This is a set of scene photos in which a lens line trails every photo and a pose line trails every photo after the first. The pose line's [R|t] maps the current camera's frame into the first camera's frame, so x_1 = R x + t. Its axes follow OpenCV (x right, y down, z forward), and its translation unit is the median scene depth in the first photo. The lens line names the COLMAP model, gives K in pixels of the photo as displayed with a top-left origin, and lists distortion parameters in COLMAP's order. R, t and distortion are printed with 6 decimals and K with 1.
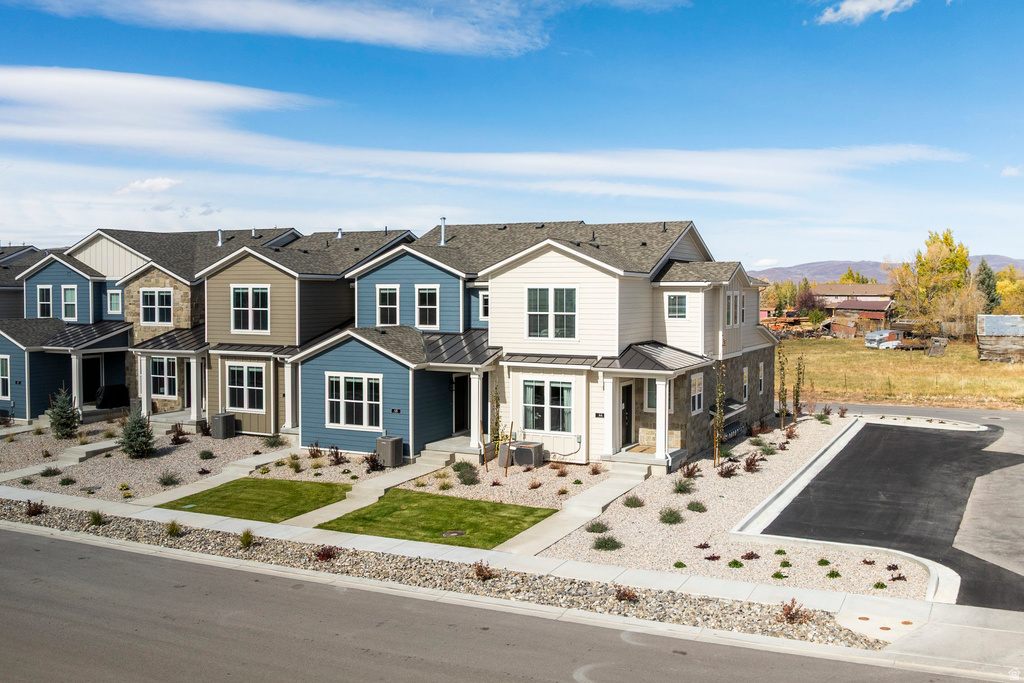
lens RADIAL K [[943.2, 0, 536.6], [0, 943.2, 328.3], [0, 0, 1]] dist [-0.042284, 0.000918]
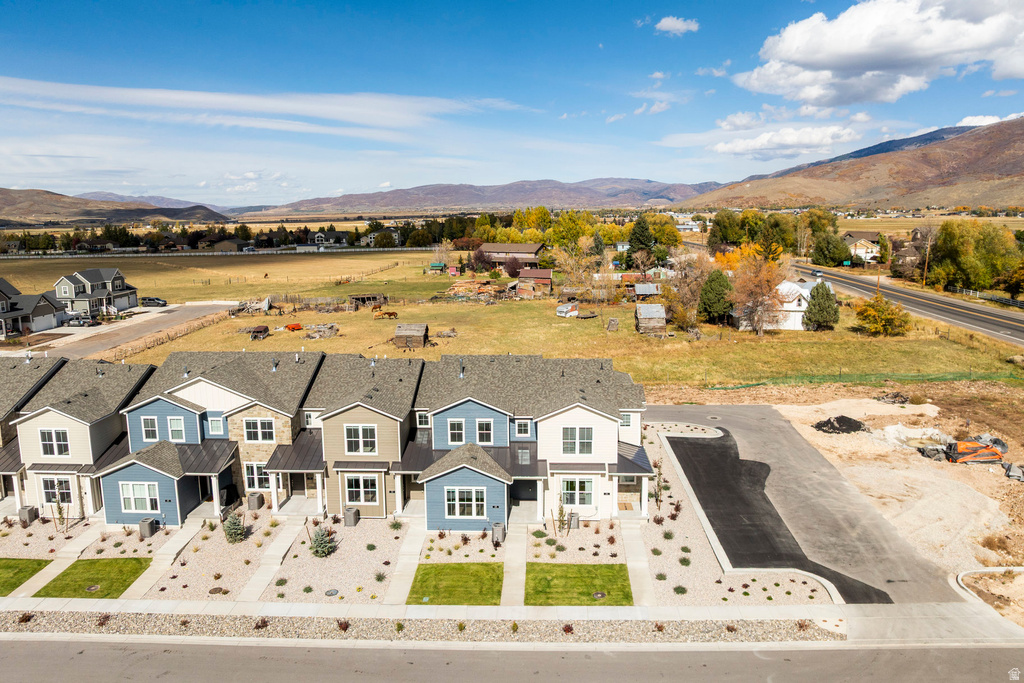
lens RADIAL K [[721.6, 0, 512.3], [0, 721.6, 321.0], [0, 0, 1]] dist [-0.045610, 0.015715]
pose [[0.919689, -0.072163, 0.385960, -0.582737], [0.027036, 0.992272, 0.121102, -0.392813], [-0.391716, -0.100942, 0.914532, -0.172905]]
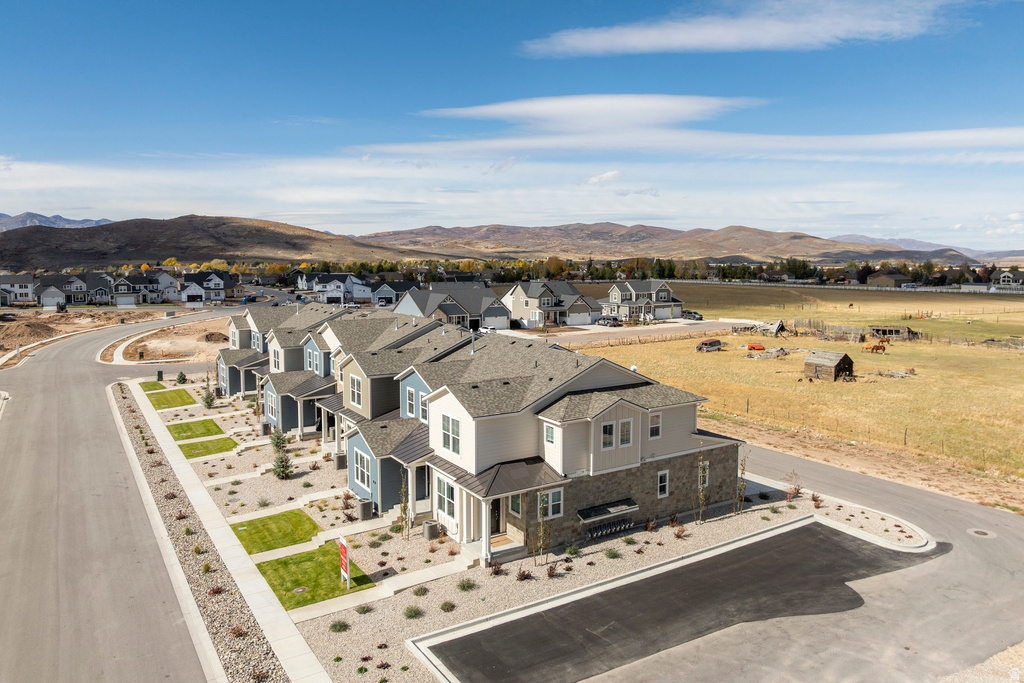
lens RADIAL K [[721.6, 0, 512.3], [0, 721.6, 321.0], [0, 0, 1]] dist [-0.045610, 0.015715]
pose [[0.849631, 0.046486, -0.525325, 0.638179], [-0.018420, 0.998116, 0.058532, -0.245058], [0.527056, -0.040054, 0.848886, 0.112066]]
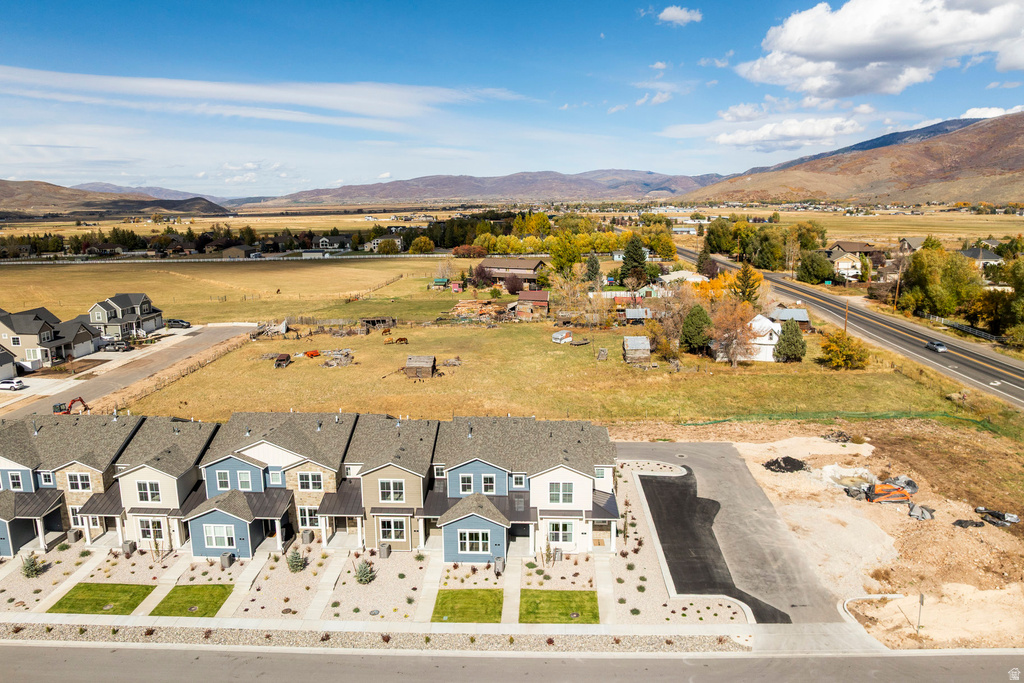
lens RADIAL K [[720.2, 0, 512.0], [0, 720.2, 341.5], [0, 0, 1]] dist [-0.037887, -0.001869]
pose [[0.919952, -0.084966, 0.382713, -0.700772], [0.024818, 0.986895, 0.159443, -0.633179], [-0.391245, -0.137182, 0.910005, -0.475501]]
